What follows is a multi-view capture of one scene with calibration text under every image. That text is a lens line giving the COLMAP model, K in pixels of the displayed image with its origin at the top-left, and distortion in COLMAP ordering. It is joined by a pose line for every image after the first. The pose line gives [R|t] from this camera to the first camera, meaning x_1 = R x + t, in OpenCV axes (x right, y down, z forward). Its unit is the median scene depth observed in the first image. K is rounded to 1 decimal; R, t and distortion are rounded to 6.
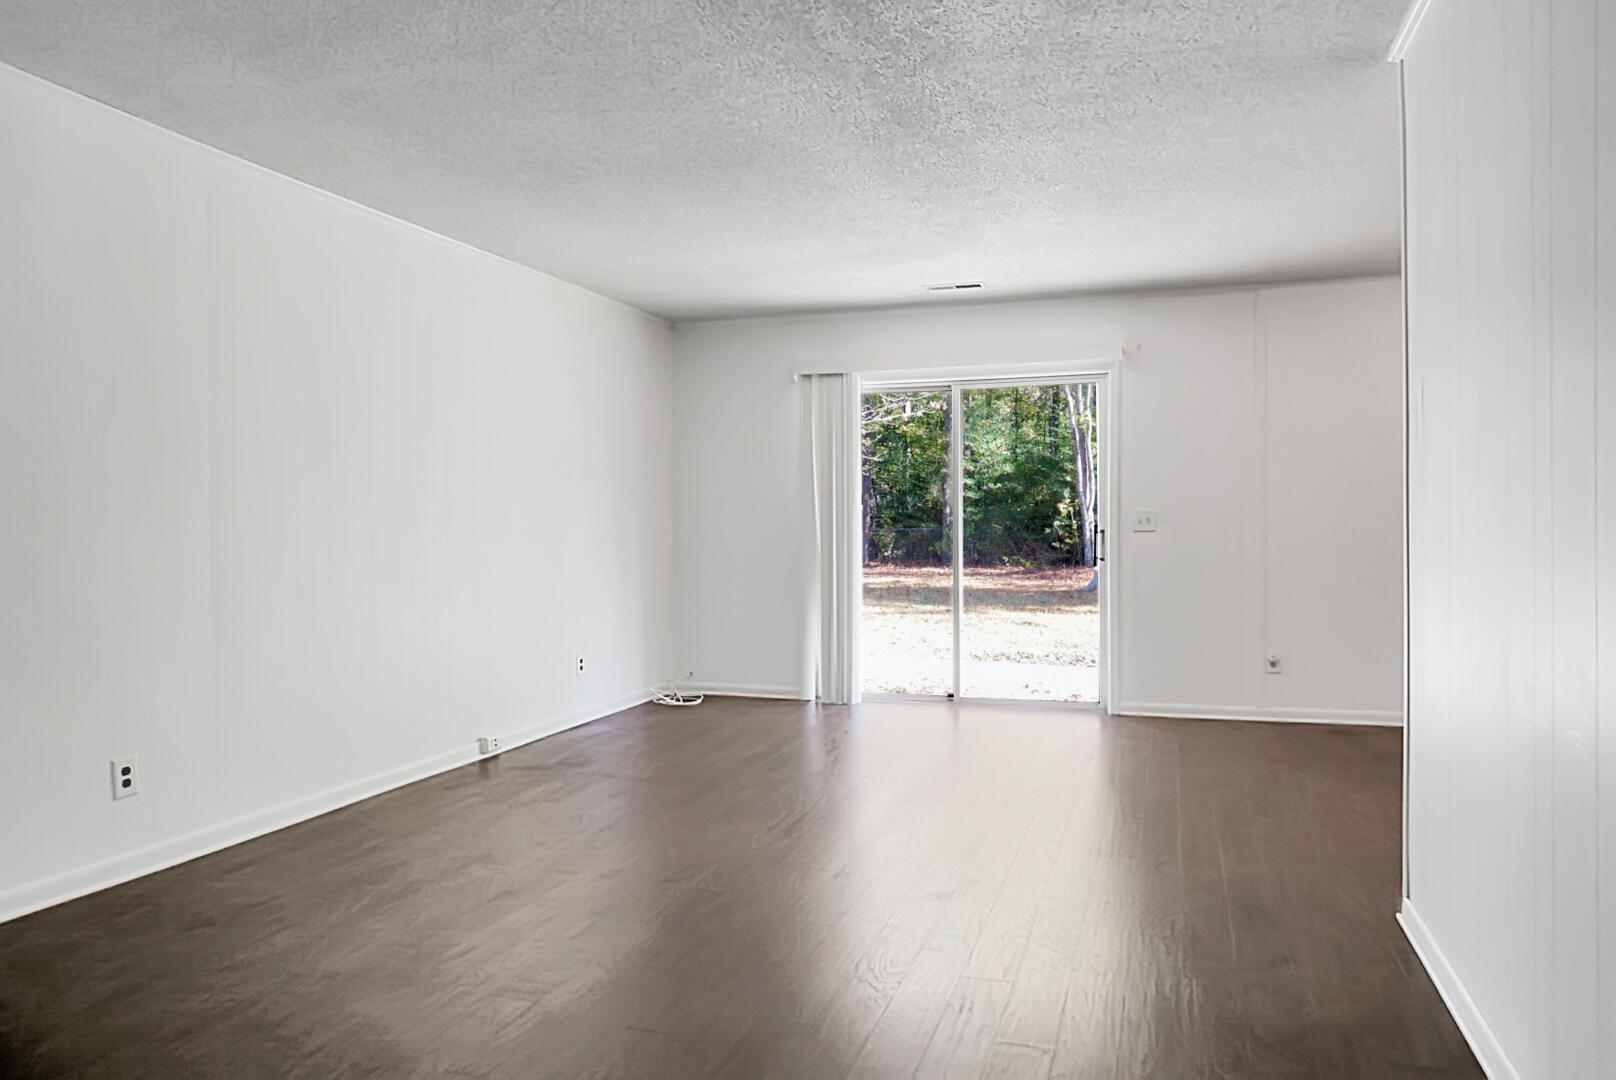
lens RADIAL K [[1090.2, 0, 807.2], [0, 1090.2, 532.7], [0, 0, 1]] dist [-0.045058, 0.023057]
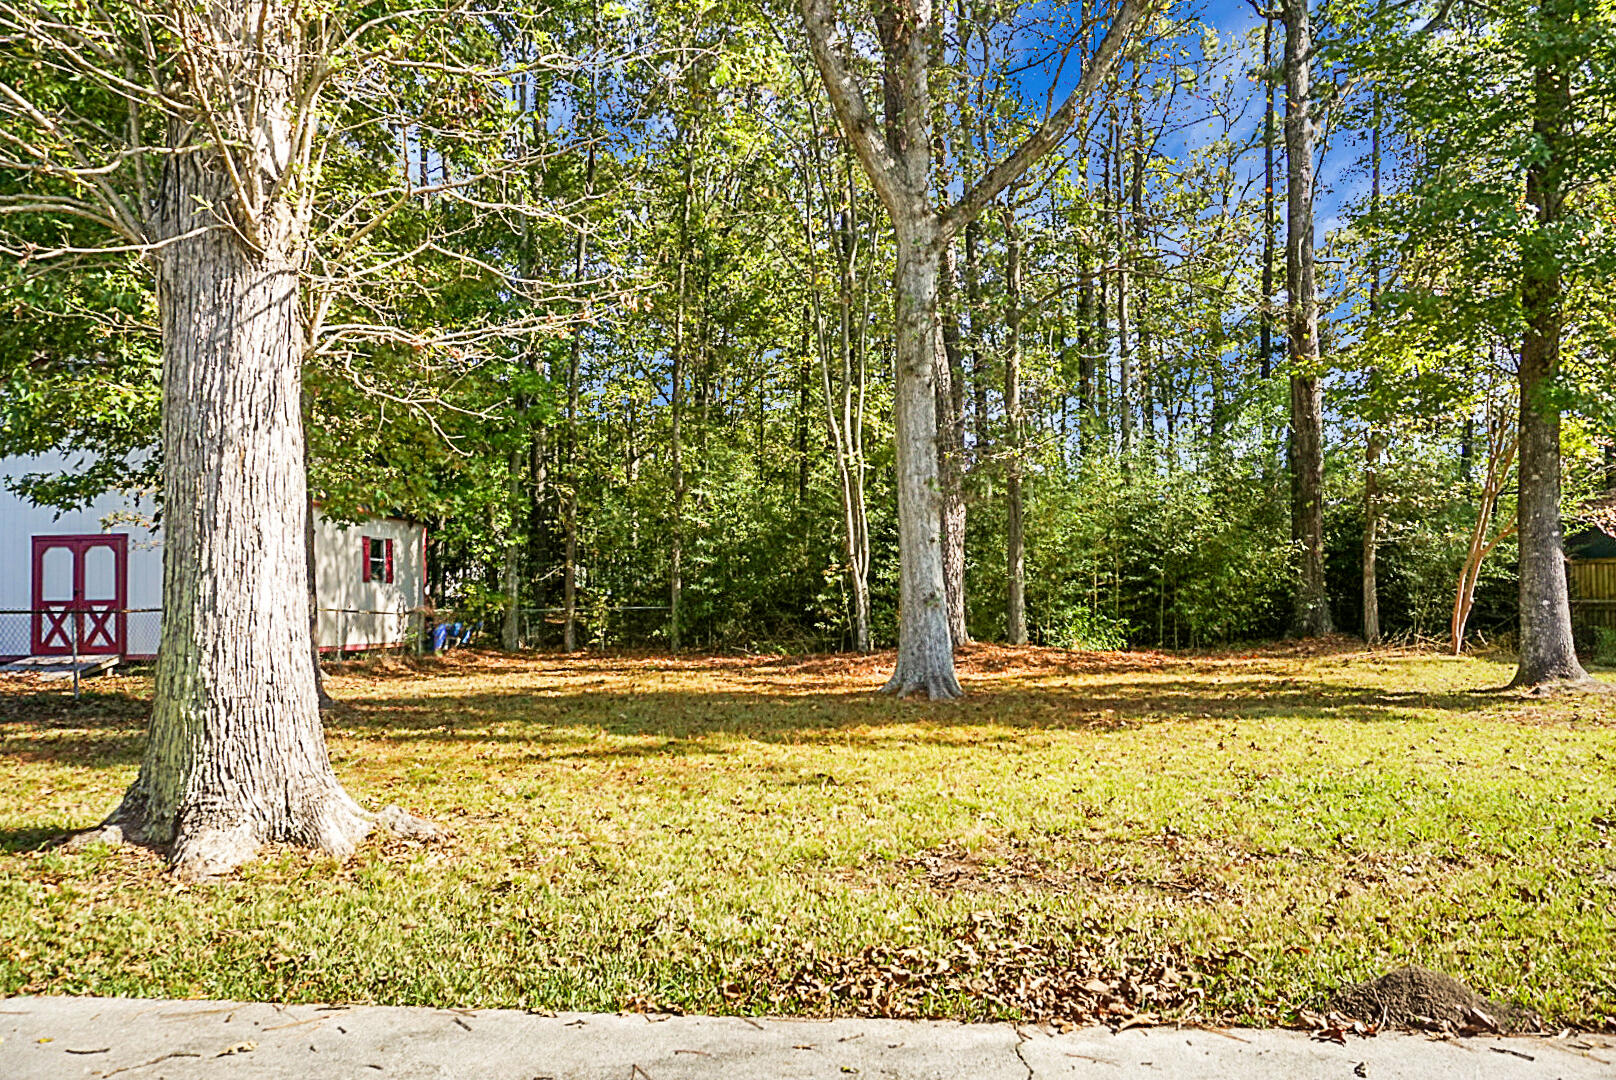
lens RADIAL K [[1109.6, 0, 807.0], [0, 1109.6, 539.5], [0, 0, 1]] dist [-0.006719, -0.001120]
pose [[0.973870, -0.000370, 0.227107, 0.045409], [0.017722, 0.997073, -0.074372, 0.009045], [-0.226415, 0.076454, 0.971026, 0.256044]]
